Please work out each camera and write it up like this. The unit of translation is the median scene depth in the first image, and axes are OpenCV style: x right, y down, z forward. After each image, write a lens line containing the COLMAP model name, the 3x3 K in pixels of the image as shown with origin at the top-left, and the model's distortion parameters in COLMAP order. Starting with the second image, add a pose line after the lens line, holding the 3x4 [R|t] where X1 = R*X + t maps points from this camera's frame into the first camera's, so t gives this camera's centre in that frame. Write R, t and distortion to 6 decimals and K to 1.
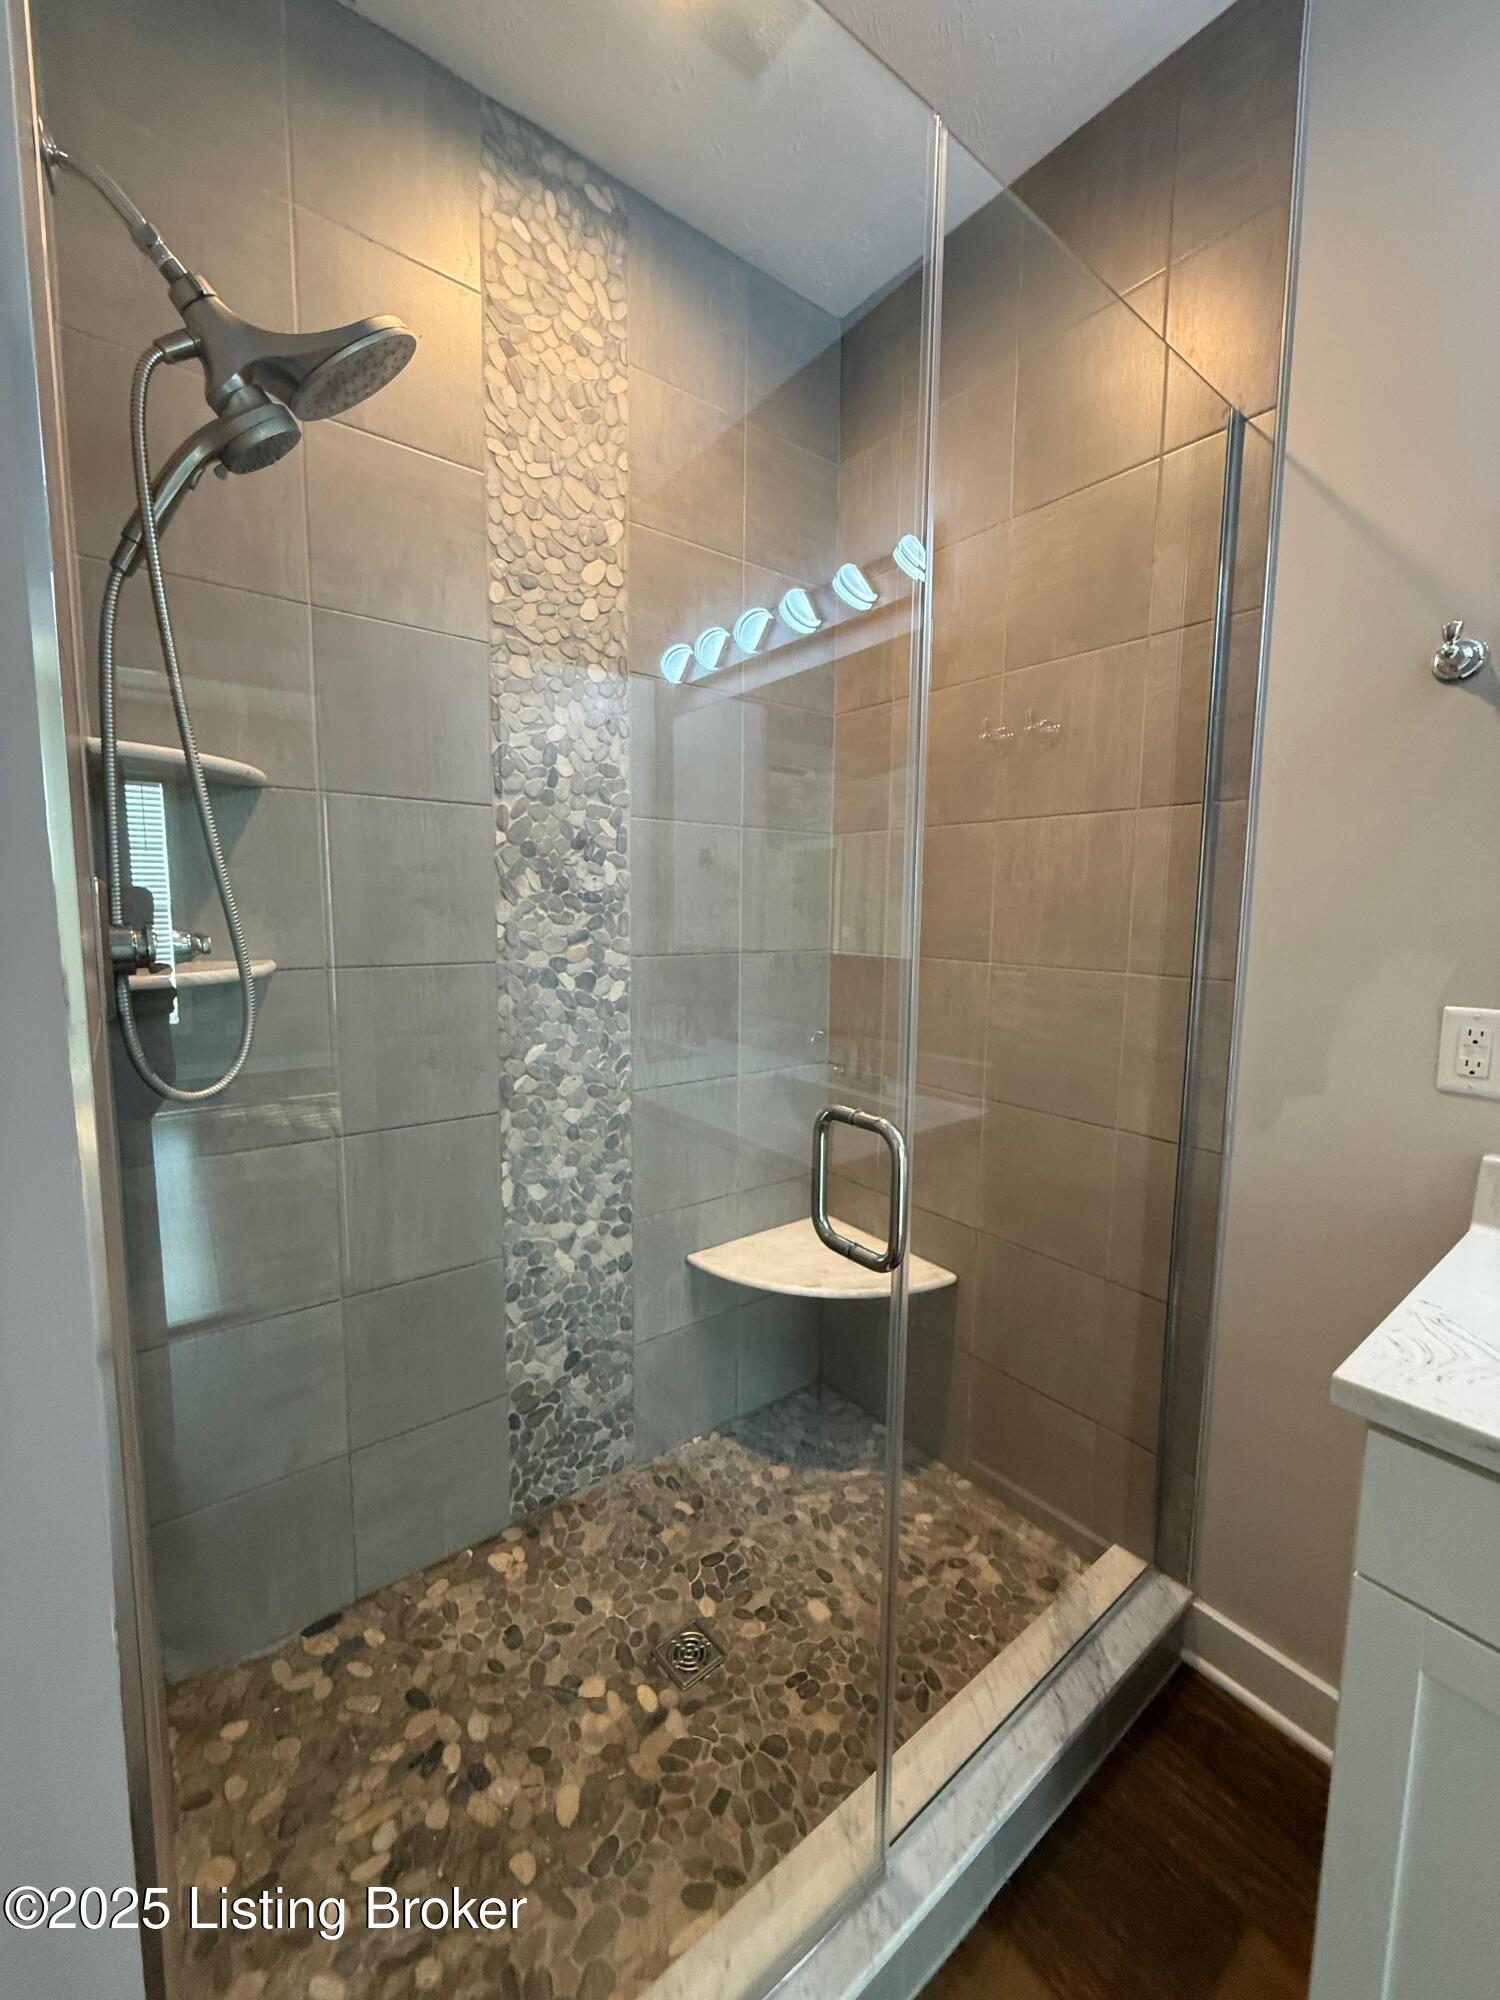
lens RADIAL K [[795.8, 0, 752.6], [0, 795.8, 994.7], [0, 0, 1]] dist [-0.001710, 0.000009]
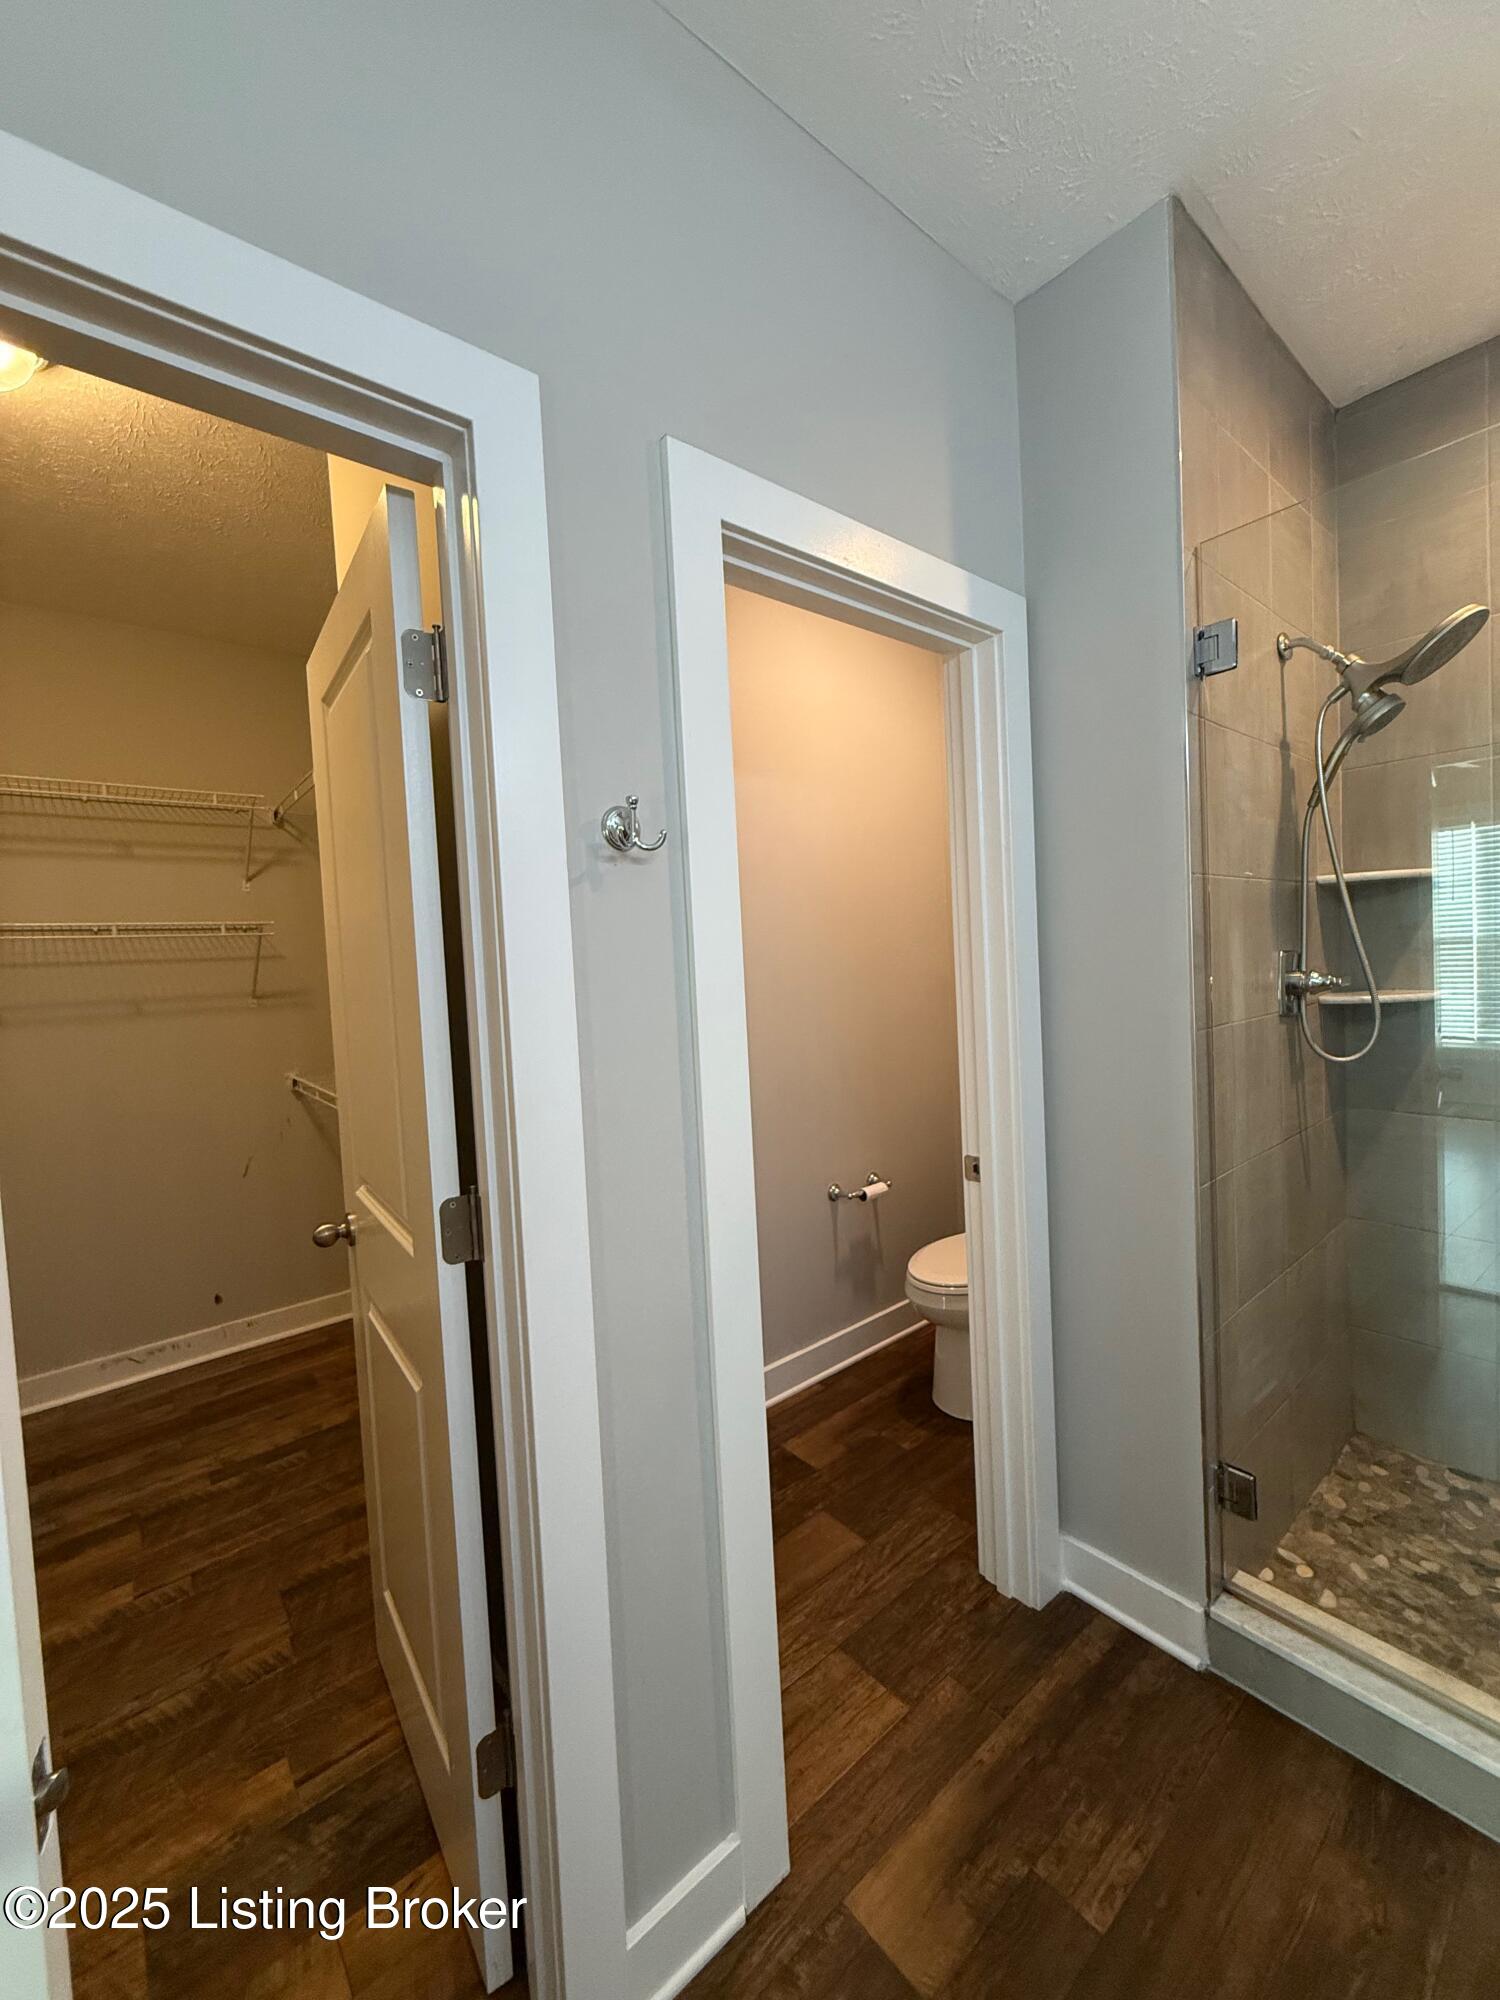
lens RADIAL K [[795.8, 0, 752.6], [0, 795.8, 994.7], [0, 0, 1]] dist [-0.001710, 0.000009]
pose [[0.025532, 0.022283, -0.999426, 0.924475], [-0.051394, 0.998459, 0.020948, -0.007732], [0.998352, 0.050830, 0.026638, -0.370151]]
